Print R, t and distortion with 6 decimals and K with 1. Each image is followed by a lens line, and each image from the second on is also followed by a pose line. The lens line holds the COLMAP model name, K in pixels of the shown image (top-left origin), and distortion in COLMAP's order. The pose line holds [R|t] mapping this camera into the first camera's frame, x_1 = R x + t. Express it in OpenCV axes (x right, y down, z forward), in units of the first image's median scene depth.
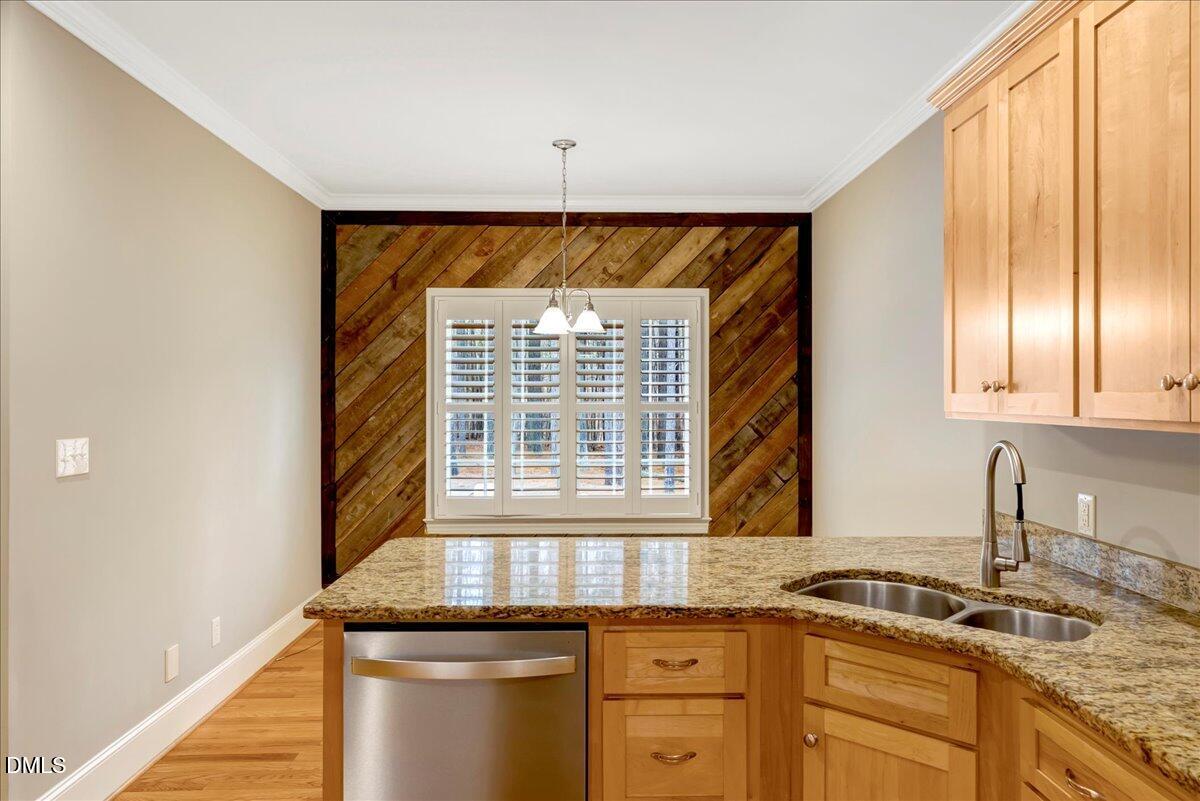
lens RADIAL K [[807.2, 0, 600.0], [0, 807.2, 400.5], [0, 0, 1]] dist [-0.001592, 0.000039]
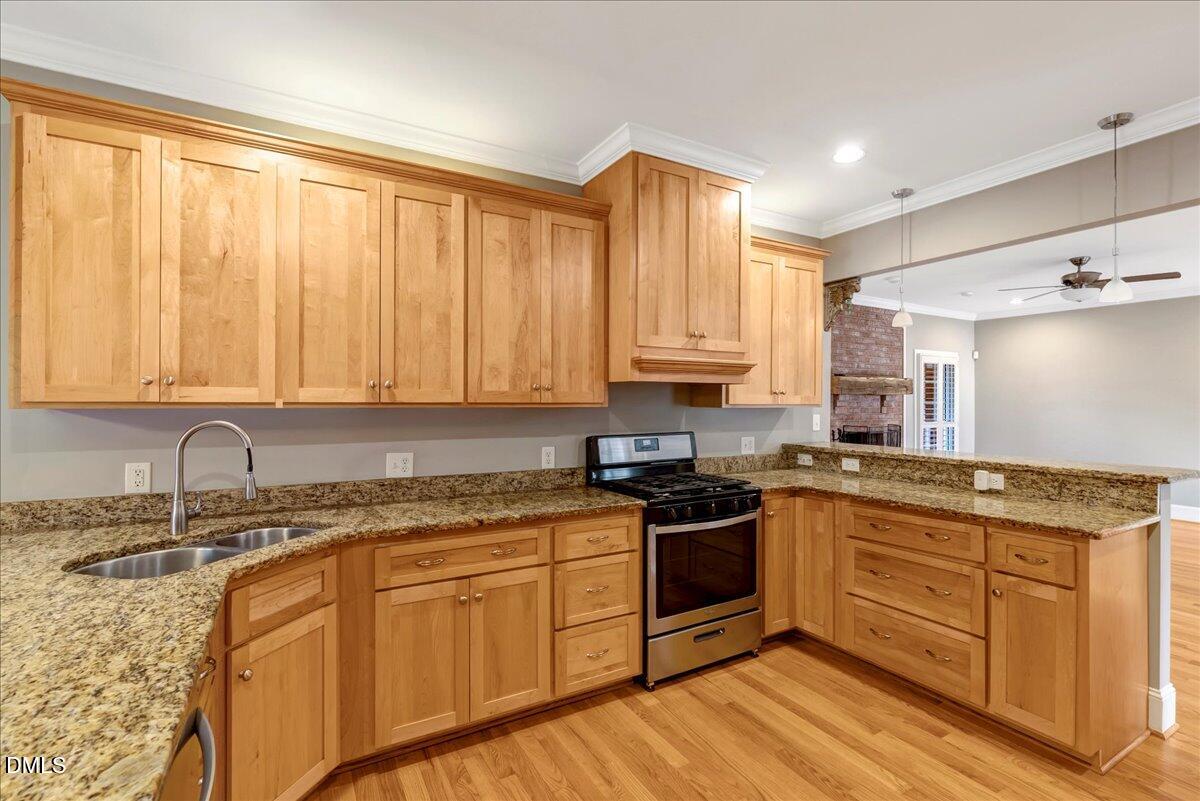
lens RADIAL K [[543.1, 0, 600.0], [0, 543.1, 400.5], [0, 0, 1]] dist [-0.002811, -0.000266]
pose [[-0.476242, 0.004382, 0.879303, -0.686339], [0.002059, 0.999990, -0.003868, 0.021363], [-0.879312, -0.000032, -0.476247, 0.919431]]
